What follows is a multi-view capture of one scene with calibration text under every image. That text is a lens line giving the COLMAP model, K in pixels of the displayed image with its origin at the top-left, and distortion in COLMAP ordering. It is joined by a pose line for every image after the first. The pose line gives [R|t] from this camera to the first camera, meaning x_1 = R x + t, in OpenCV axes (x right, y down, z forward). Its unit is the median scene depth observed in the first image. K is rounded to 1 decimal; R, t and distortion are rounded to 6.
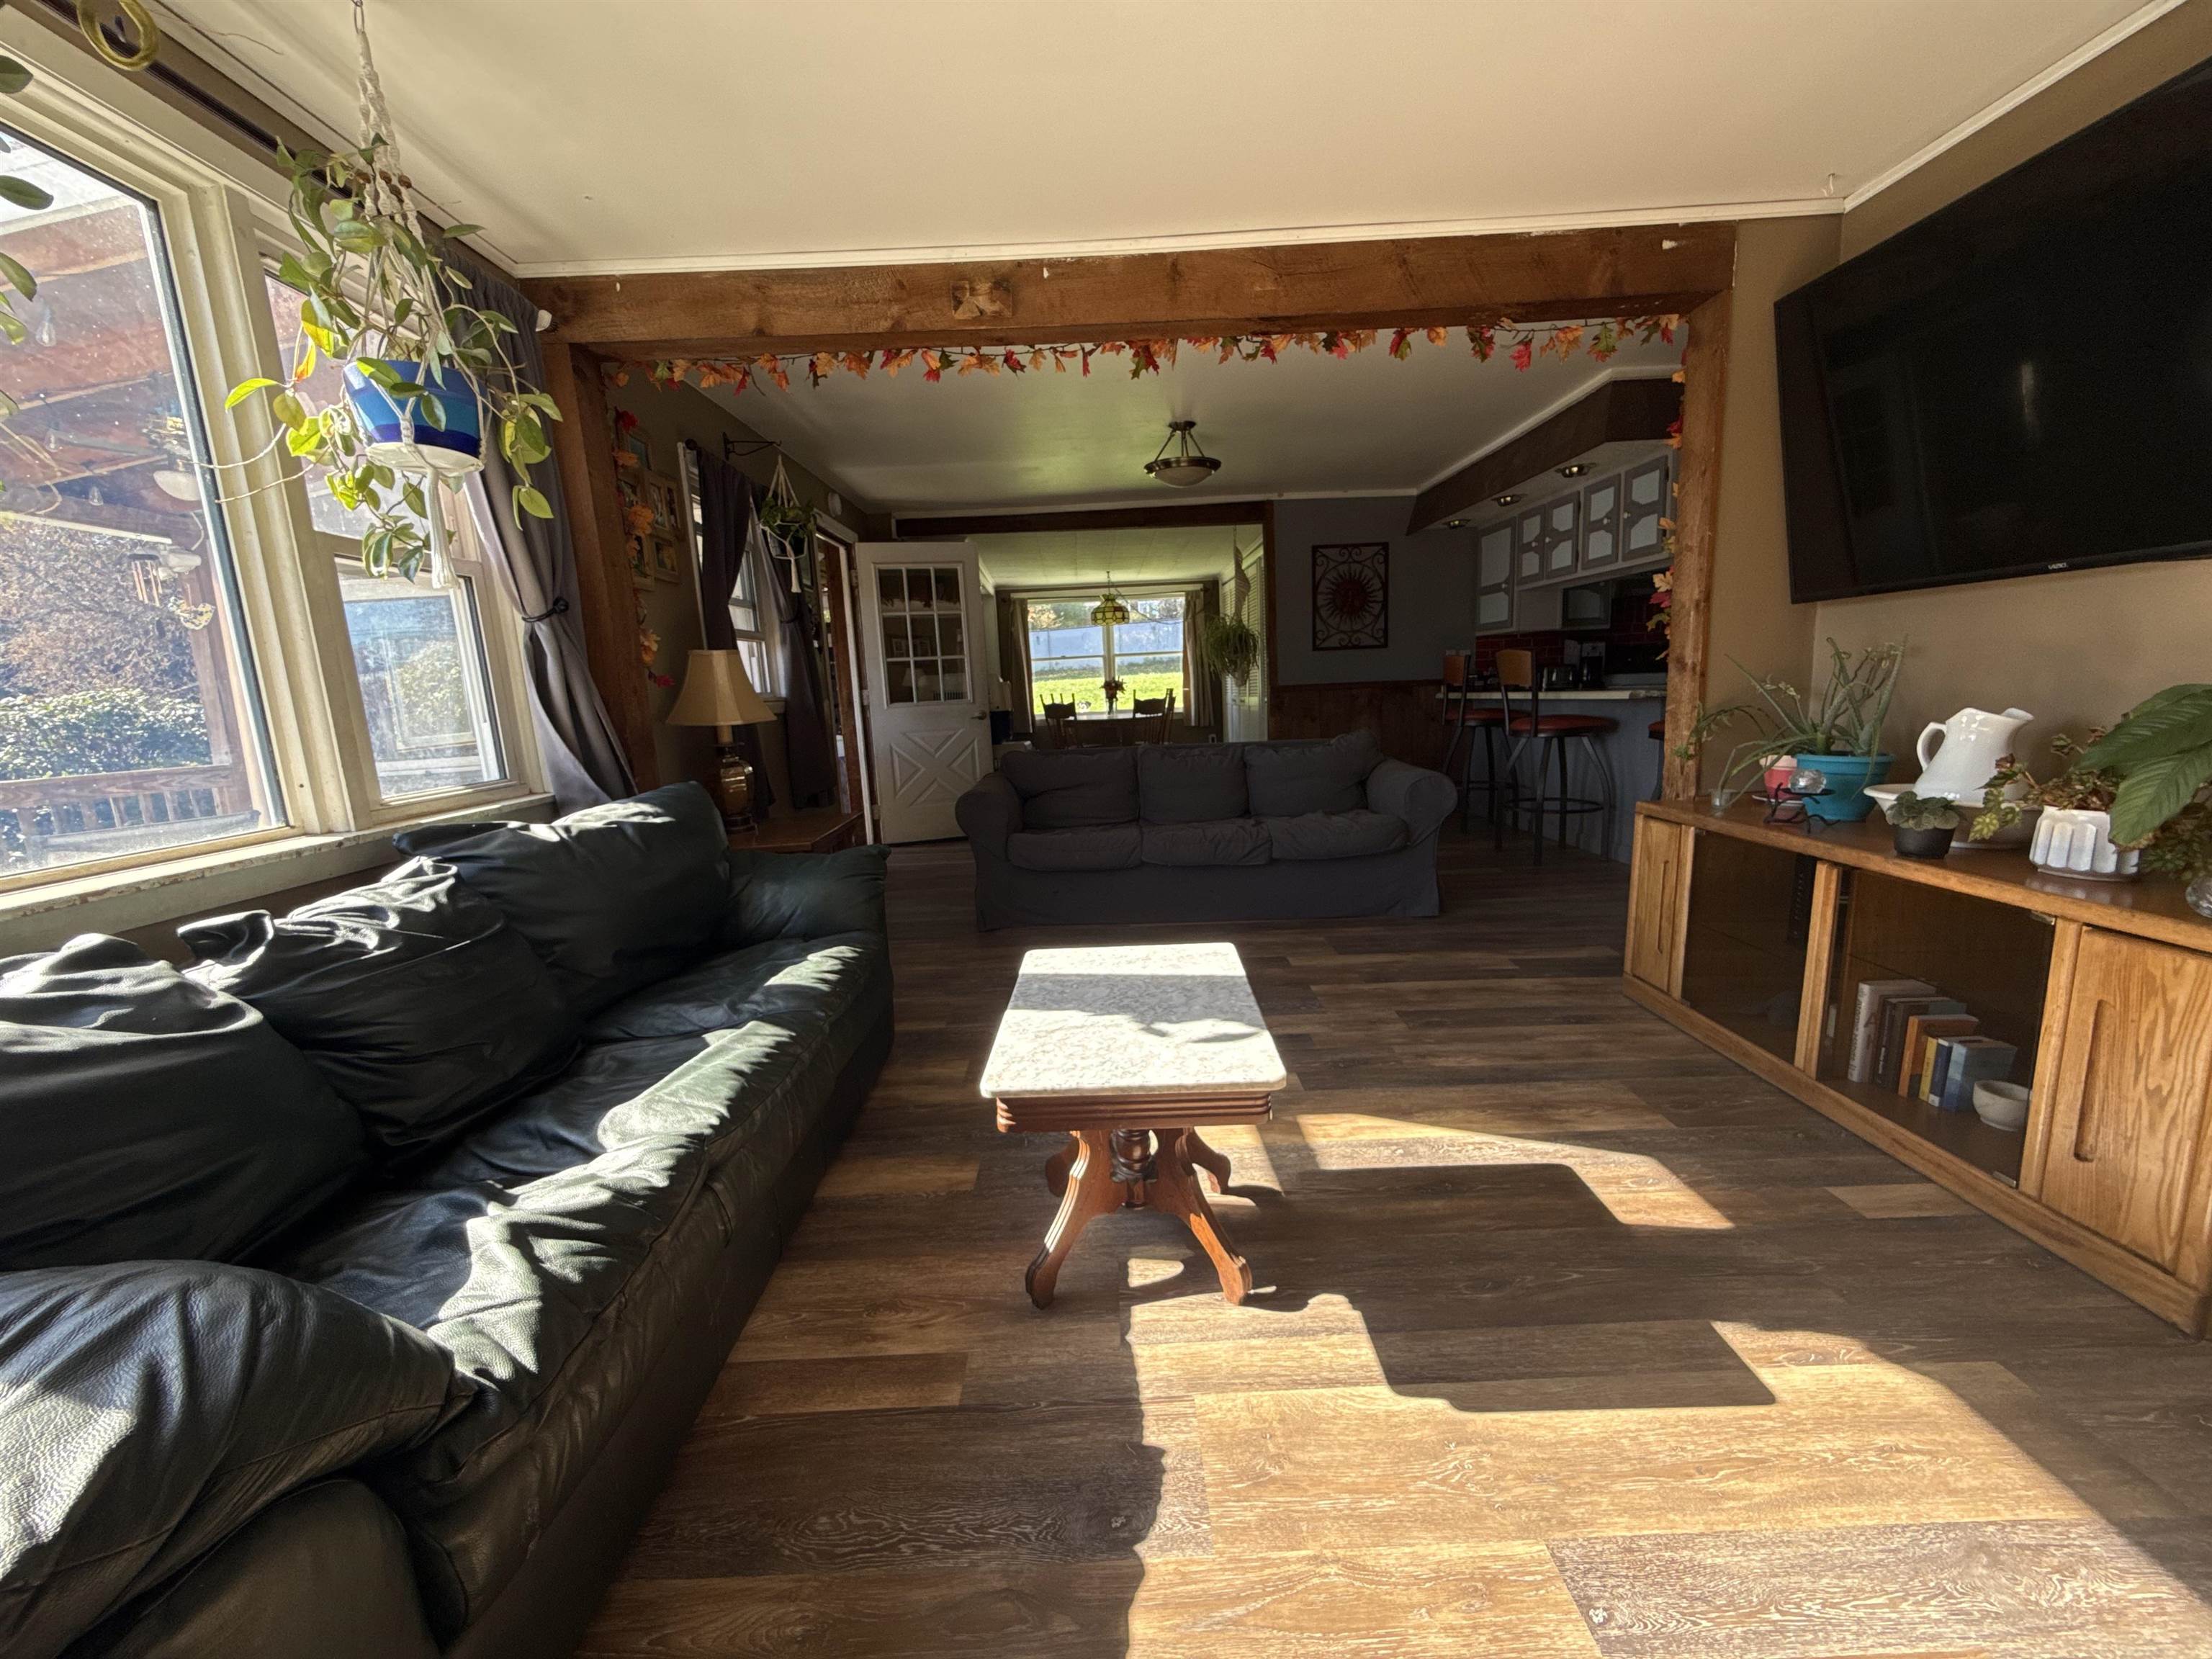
lens RADIAL K [[882.5, 0, 1100.5], [0, 882.5, 833.1], [0, 0, 1]] dist [-0.001167, 0.000540]
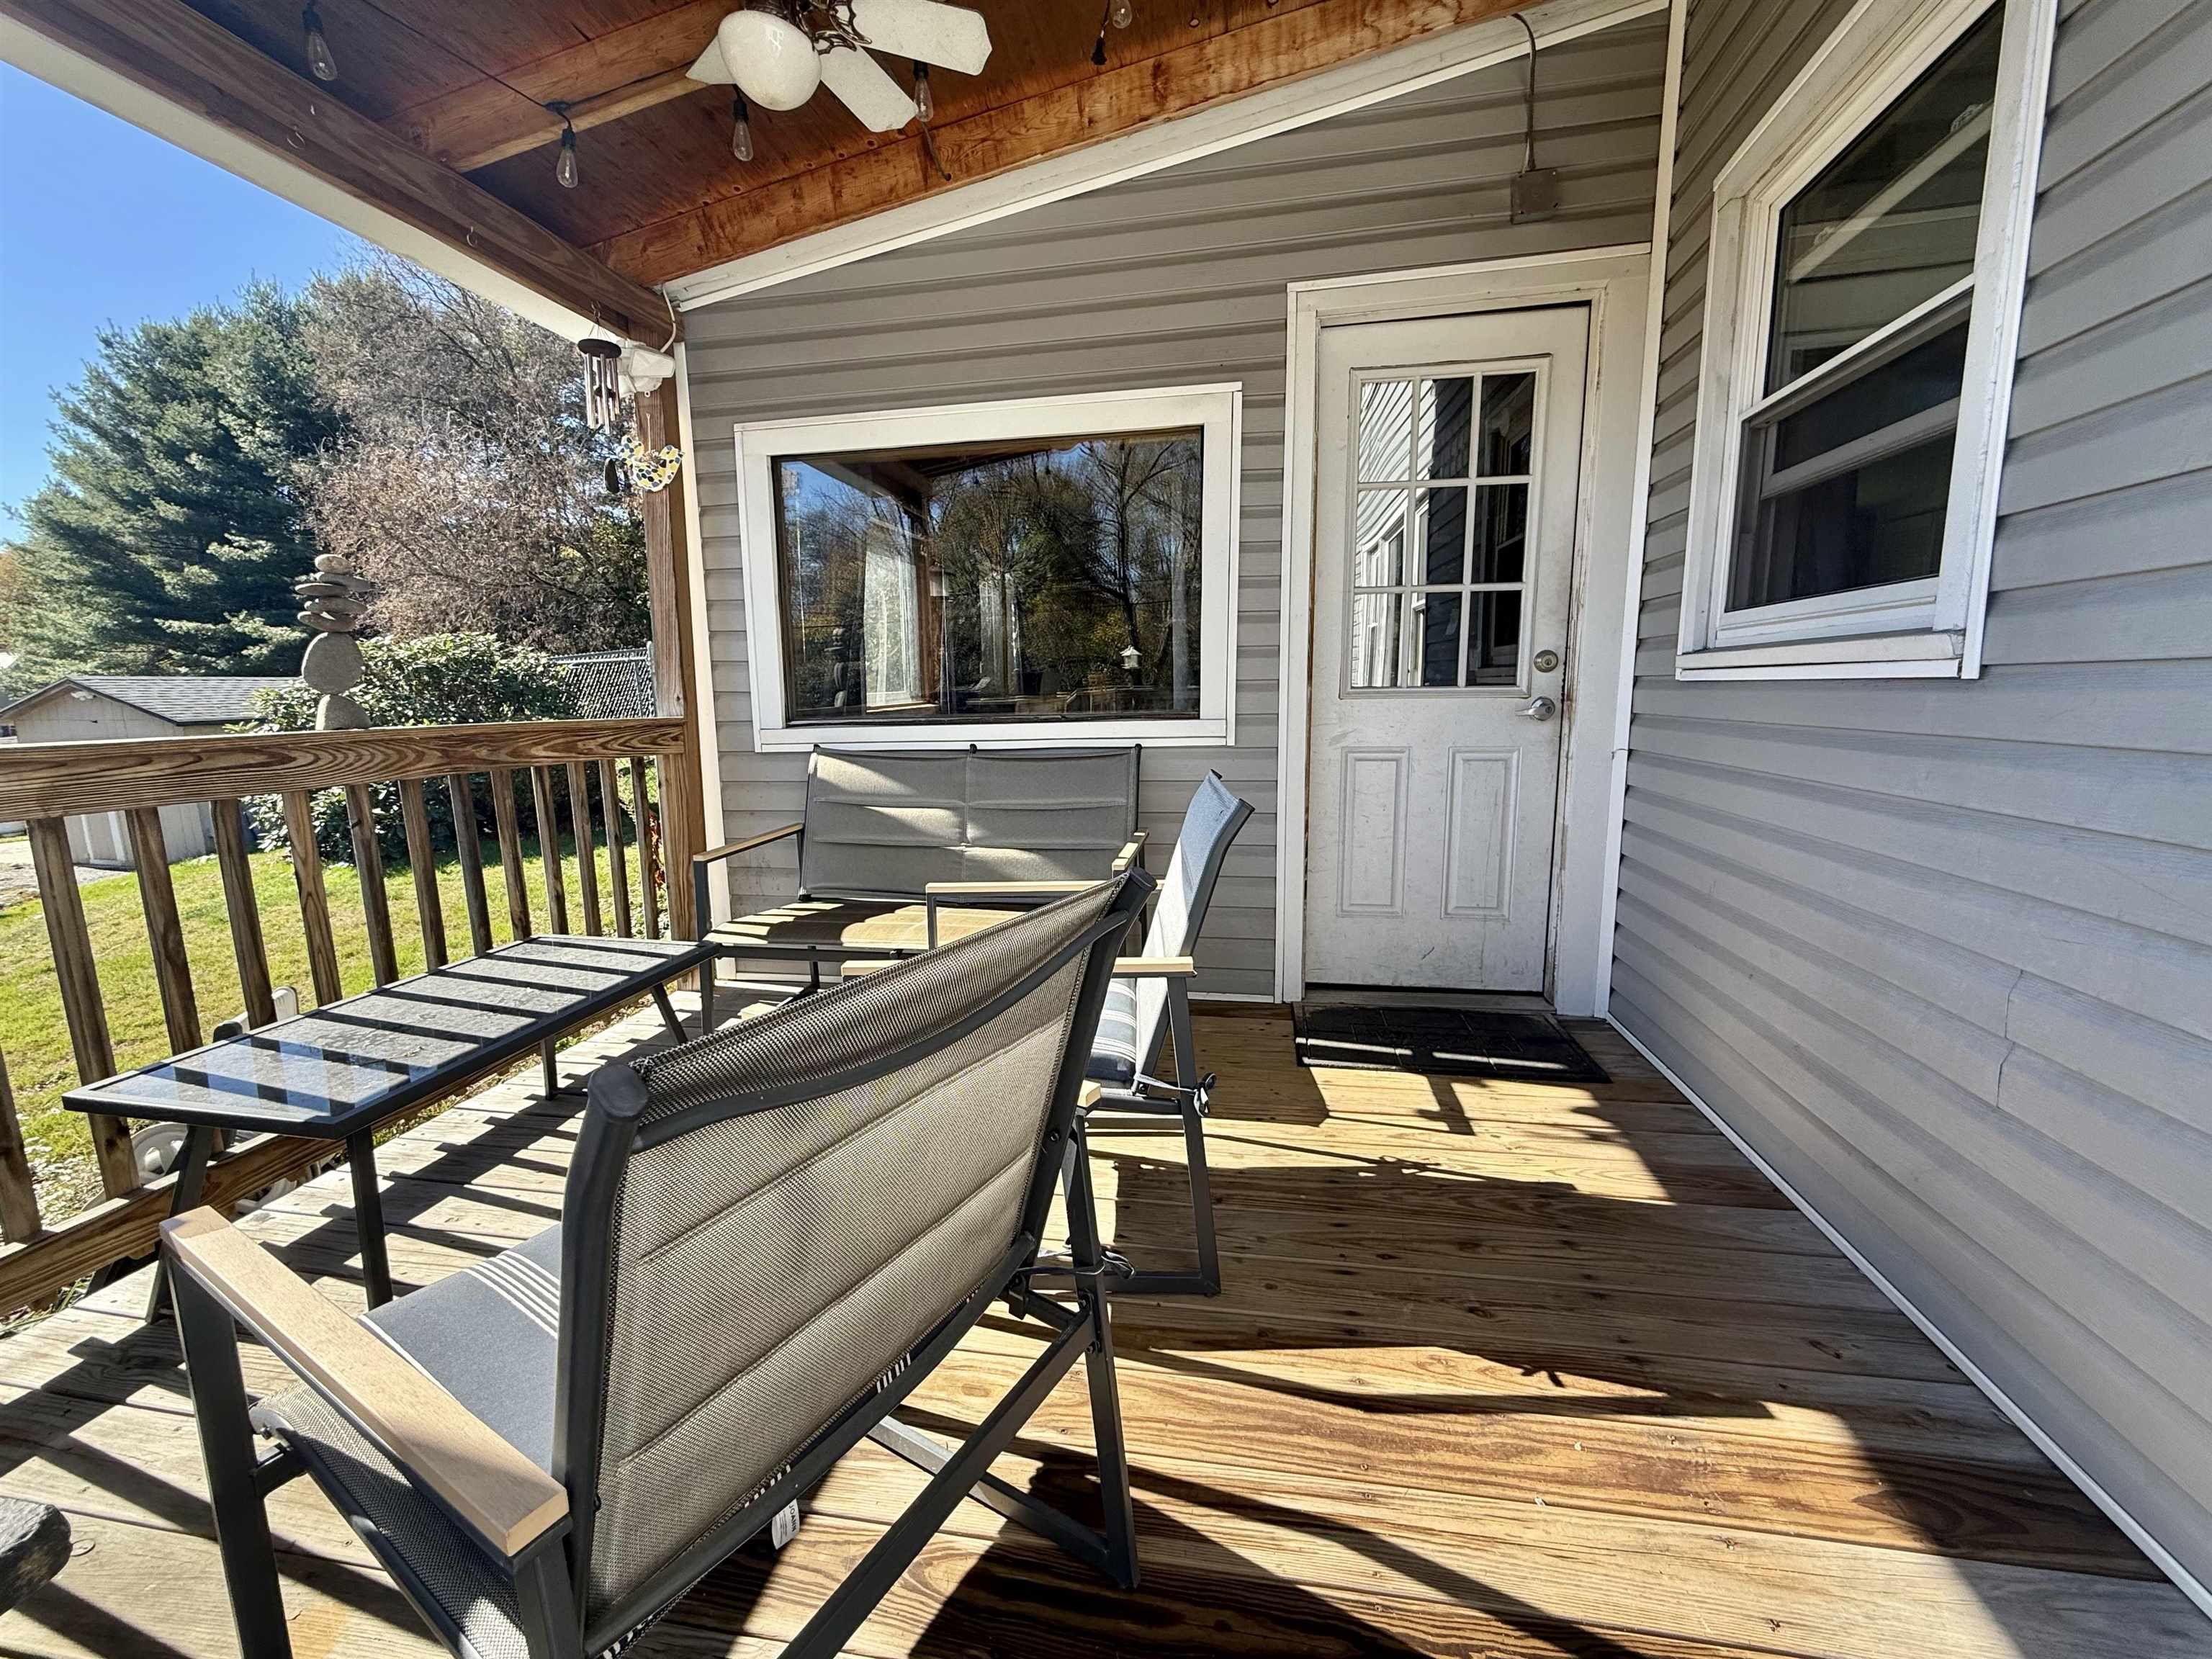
lens RADIAL K [[882.5, 0, 1100.5], [0, 882.5, 833.1], [0, 0, 1]] dist [-0.001167, 0.000540]
pose [[0.979060, 0.068820, -0.191586, -0.297410], [-0.067779, 0.997628, 0.011987, -0.012658], [0.191957, 0.001249, 0.981403, 0.233418]]
